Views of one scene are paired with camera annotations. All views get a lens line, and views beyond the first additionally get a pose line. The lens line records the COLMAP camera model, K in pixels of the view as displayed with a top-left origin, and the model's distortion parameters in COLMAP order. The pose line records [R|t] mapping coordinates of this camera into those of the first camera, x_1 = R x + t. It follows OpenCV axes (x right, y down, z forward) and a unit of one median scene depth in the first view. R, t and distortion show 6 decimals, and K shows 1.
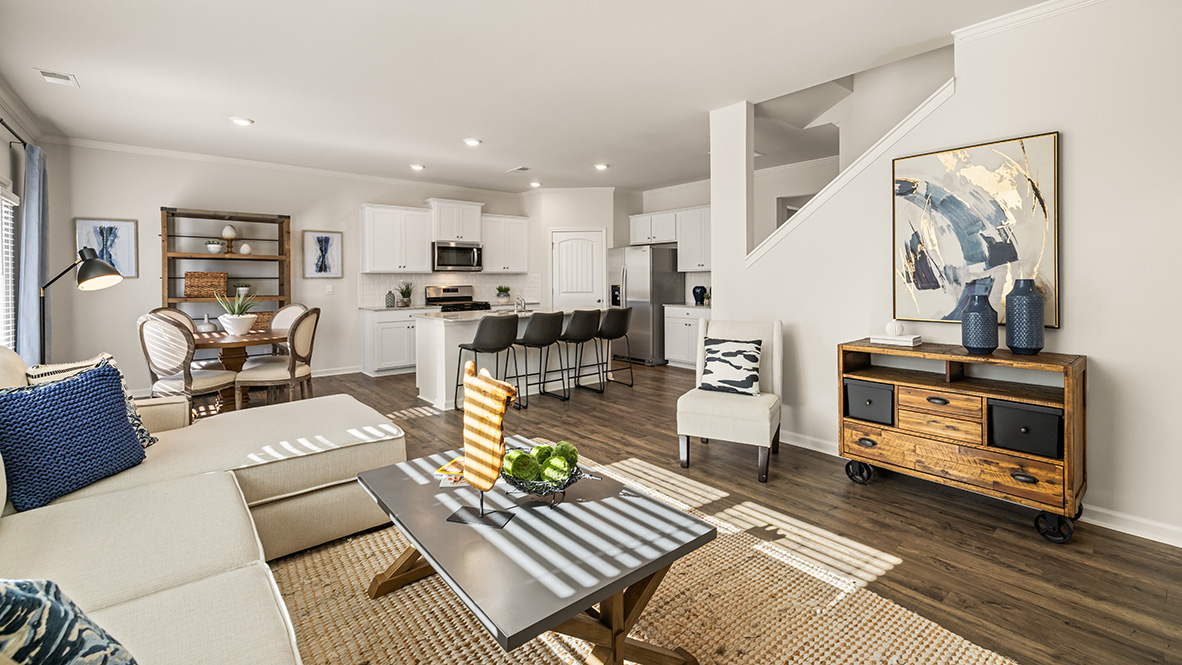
lens RADIAL K [[493.4, 0, 590.4], [0, 493.4, 282.8], [0, 0, 1]] dist [-0.002911, 0.000217]
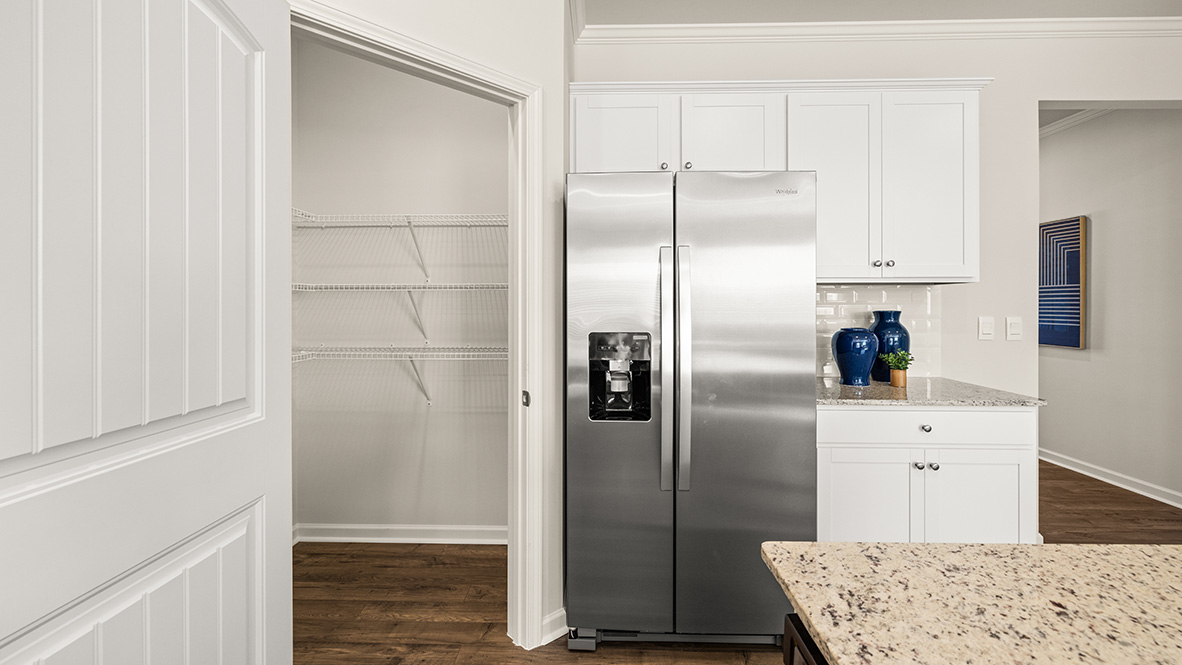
lens RADIAL K [[493.4, 0, 584.8], [0, 493.4, 303.8], [0, 0, 1]] dist [-0.002911, 0.000217]
pose [[0.672967, 0.007360, 0.739636, -0.155586], [-0.000848, 0.999958, -0.009179, -0.007123], [-0.739672, 0.005550, 0.672945, 1.009232]]
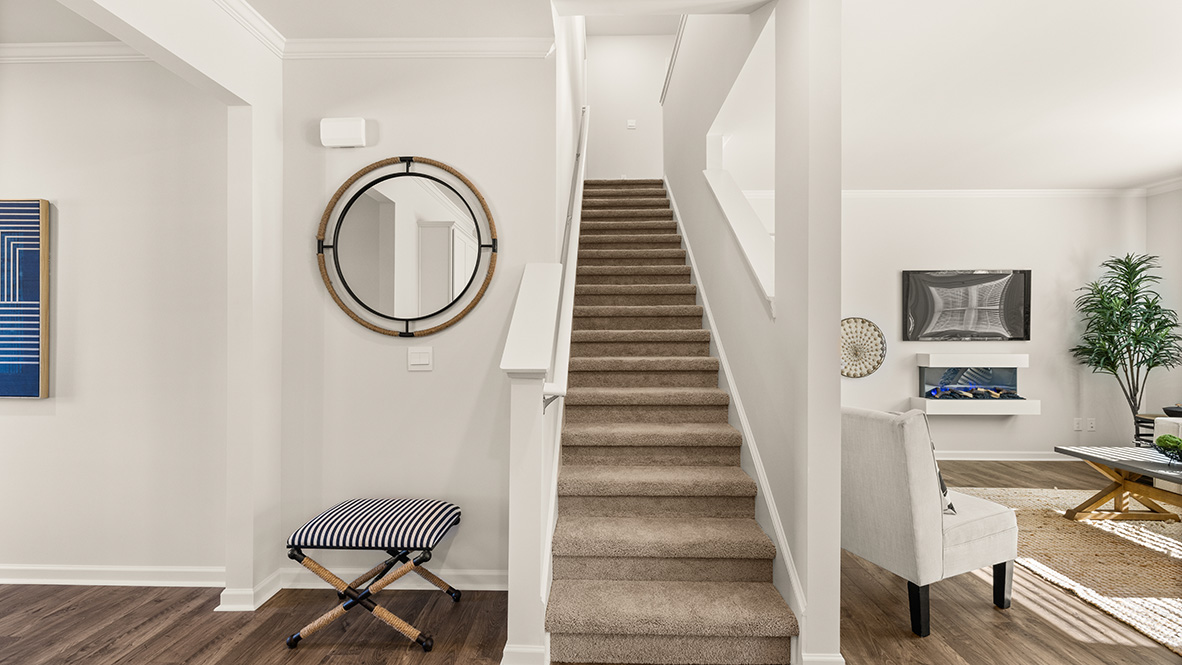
lens RADIAL K [[493.4, 0, 591.4], [0, 493.4, 335.5], [0, 0, 1]] dist [-0.002911, 0.000217]
pose [[-0.747272, 0.001101, 0.664517, 0.083070], [0.008082, 0.999940, 0.007432, -0.008866], [-0.664469, 0.010925, -0.747236, 0.967632]]
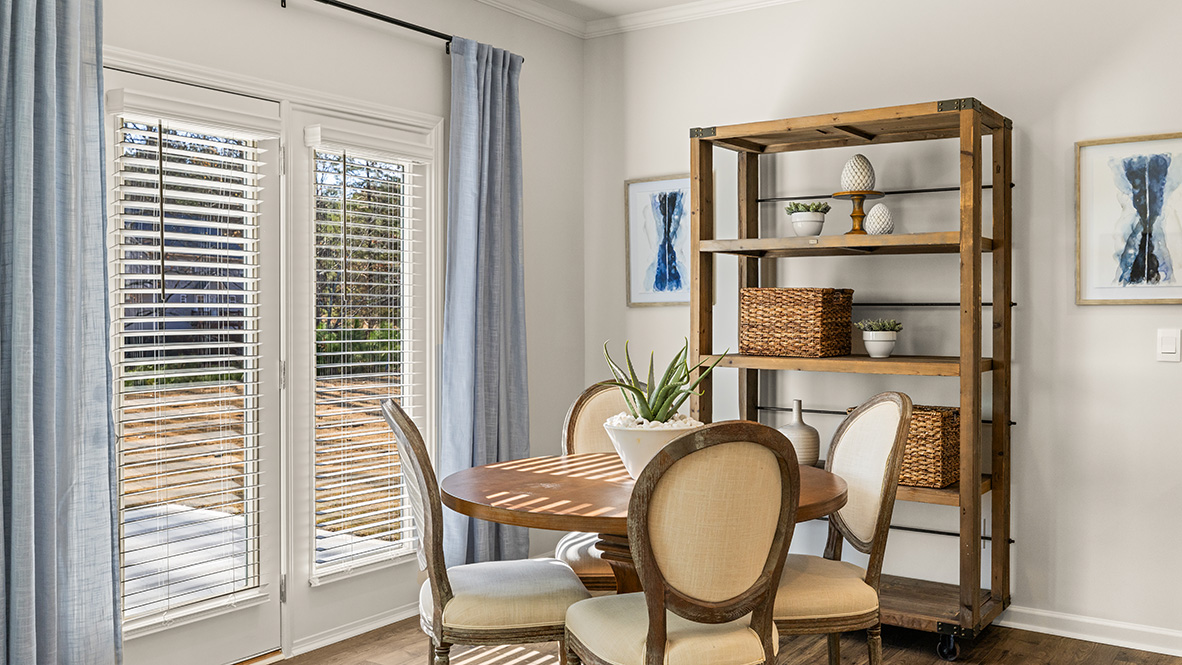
lens RADIAL K [[1066.7, 0, 587.2], [0, 1066.7, 321.2], [0, 0, 1]] dist [0.006562, 0.000549]
pose [[0.254724, 0.014133, -0.966910, -0.031255], [-0.006906, 0.999894, 0.012796, -0.005113], [0.966989, 0.003418, 0.254795, 0.539999]]
